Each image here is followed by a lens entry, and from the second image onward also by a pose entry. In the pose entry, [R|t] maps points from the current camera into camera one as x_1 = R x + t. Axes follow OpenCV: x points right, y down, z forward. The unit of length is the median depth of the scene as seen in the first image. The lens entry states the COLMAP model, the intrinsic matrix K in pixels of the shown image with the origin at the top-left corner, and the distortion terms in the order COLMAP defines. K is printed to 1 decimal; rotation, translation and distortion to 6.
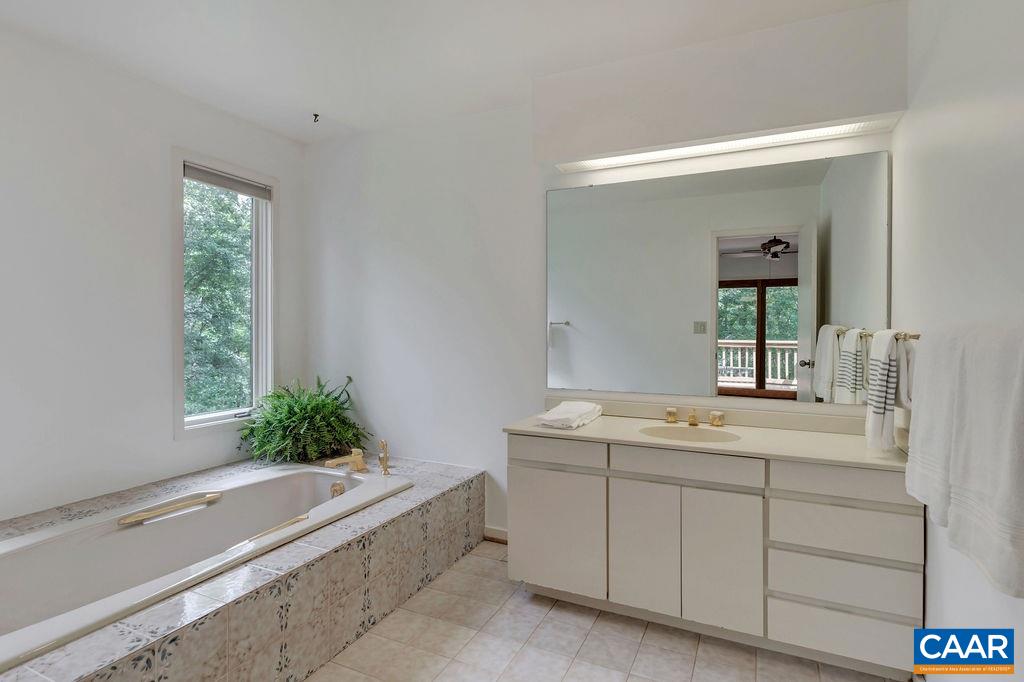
lens RADIAL K [[569.7, 0, 513.8], [0, 569.7, 325.4], [0, 0, 1]] dist [-0.001127, -0.001263]
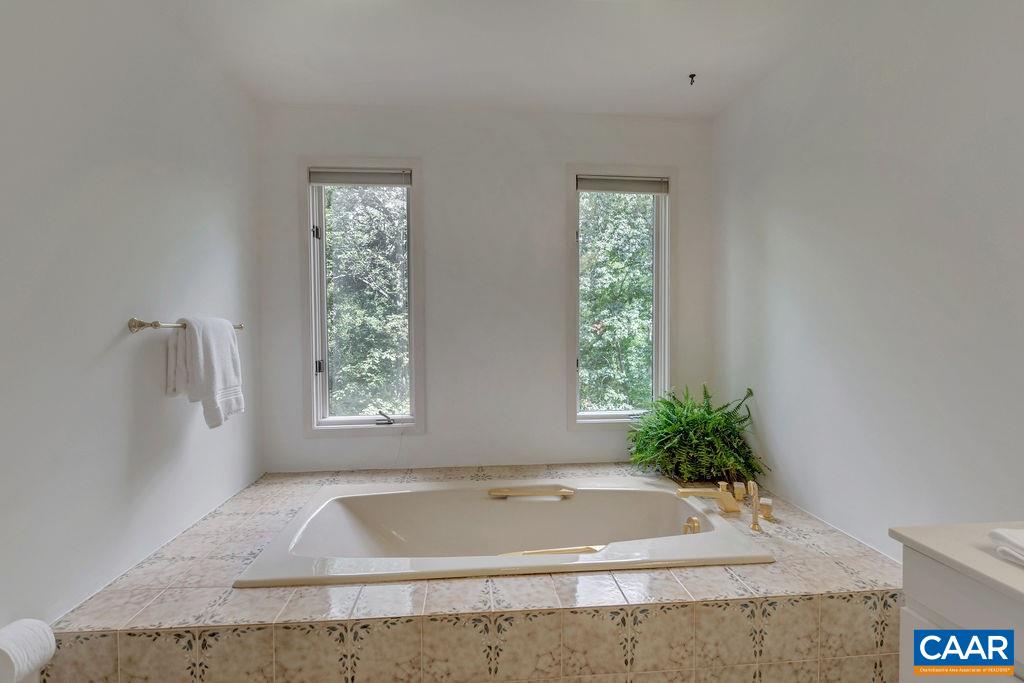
lens RADIAL K [[474.9, 0, 512.0], [0, 474.9, 341.5], [0, 0, 1]] dist [0.003606, -0.007035]
pose [[0.477275, 0.016752, -0.878594, 0.176255], [0.008894, 0.999675, 0.023891, 0.005303], [0.878709, -0.019217, 0.476971, 0.501320]]
